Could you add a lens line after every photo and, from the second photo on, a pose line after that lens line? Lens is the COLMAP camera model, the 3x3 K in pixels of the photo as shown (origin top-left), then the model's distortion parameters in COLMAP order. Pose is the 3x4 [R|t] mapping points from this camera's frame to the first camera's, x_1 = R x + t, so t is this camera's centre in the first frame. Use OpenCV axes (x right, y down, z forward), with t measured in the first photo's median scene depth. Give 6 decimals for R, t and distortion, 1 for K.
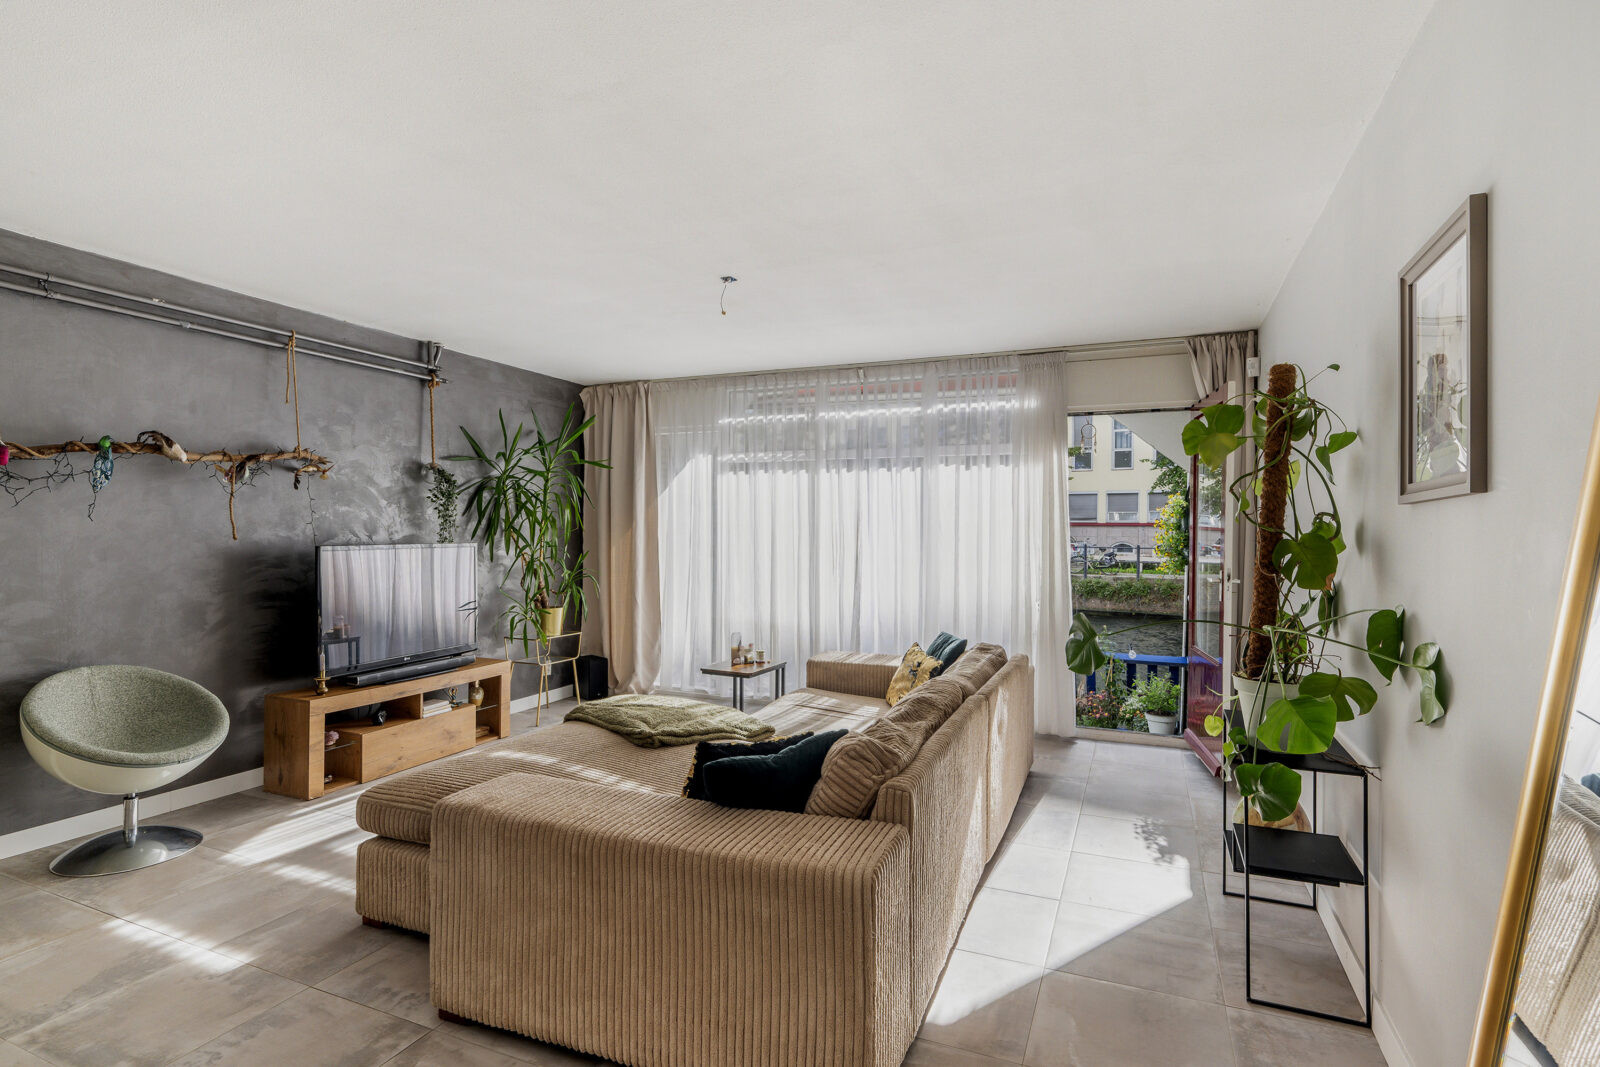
lens RADIAL K [[797.9, 0, 792.7], [0, 797.9, 525.5], [0, 0, 1]] dist [0.001821, -0.000499]
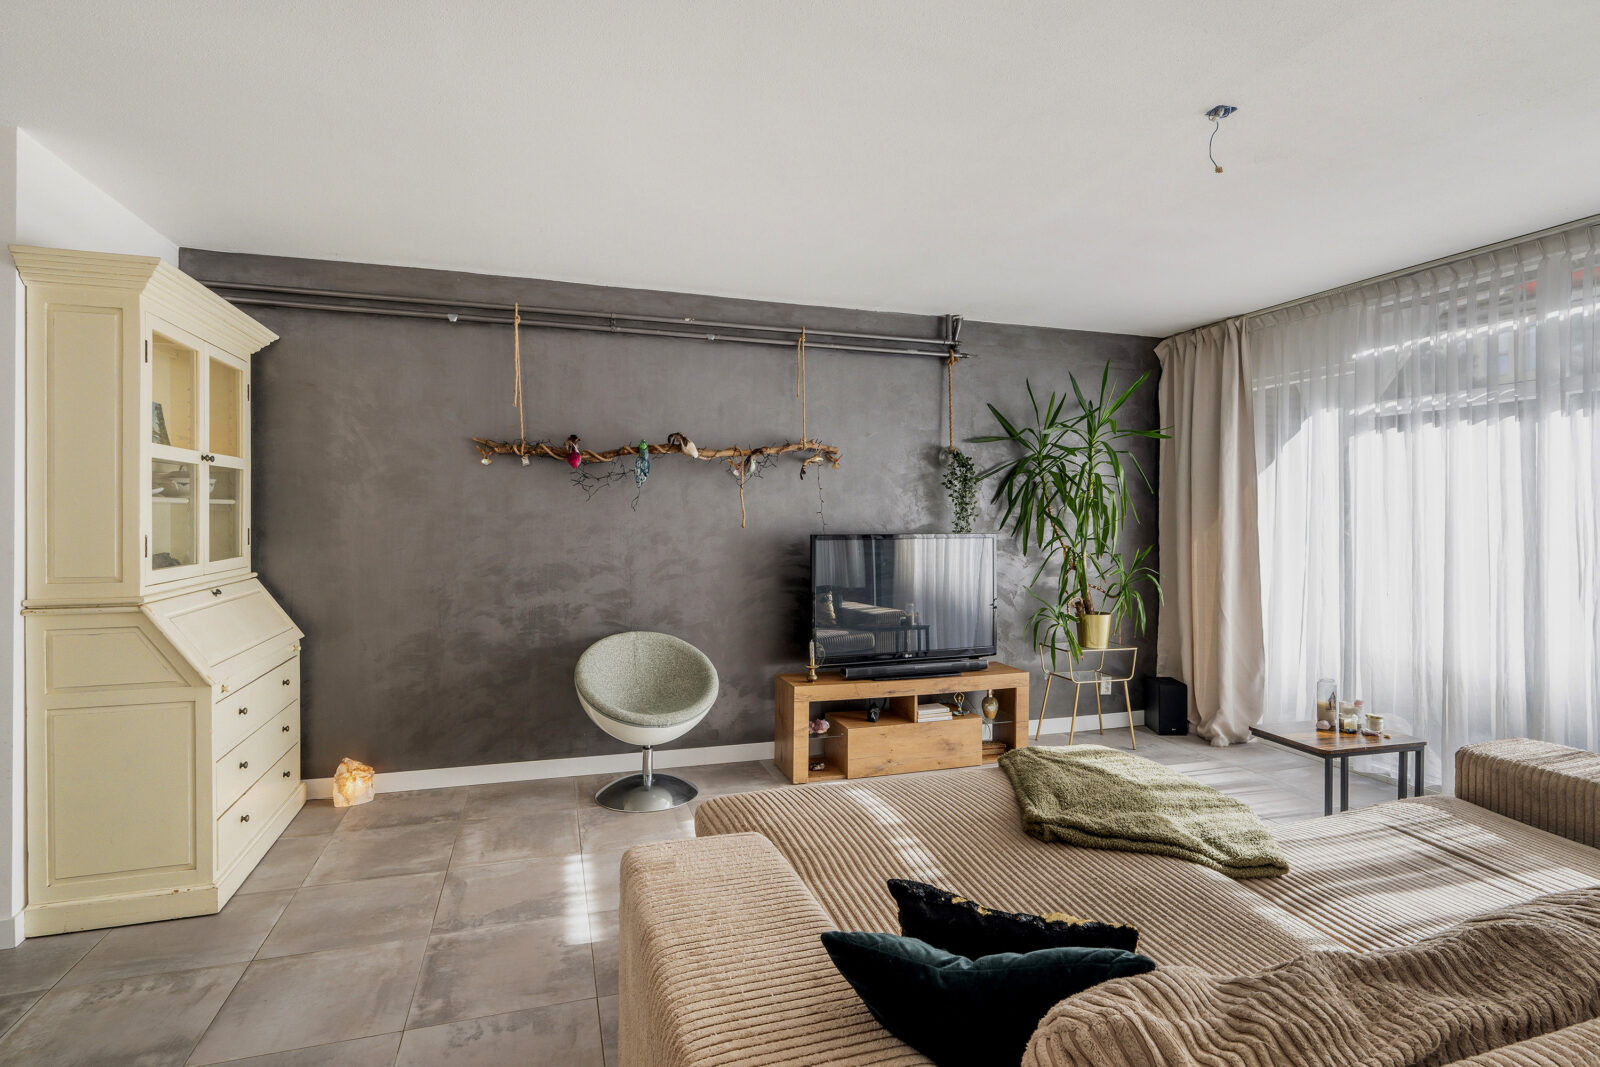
lens RADIAL K [[797.9, 0, 797.6], [0, 797.9, 520.5], [0, 0, 1]] dist [0.001821, -0.000499]
pose [[0.661844, 0.000226, -0.749642, 0.134232], [0.004066, 0.999984, 0.003890, 0.003389], [0.749631, -0.005623, 0.661832, 0.277417]]
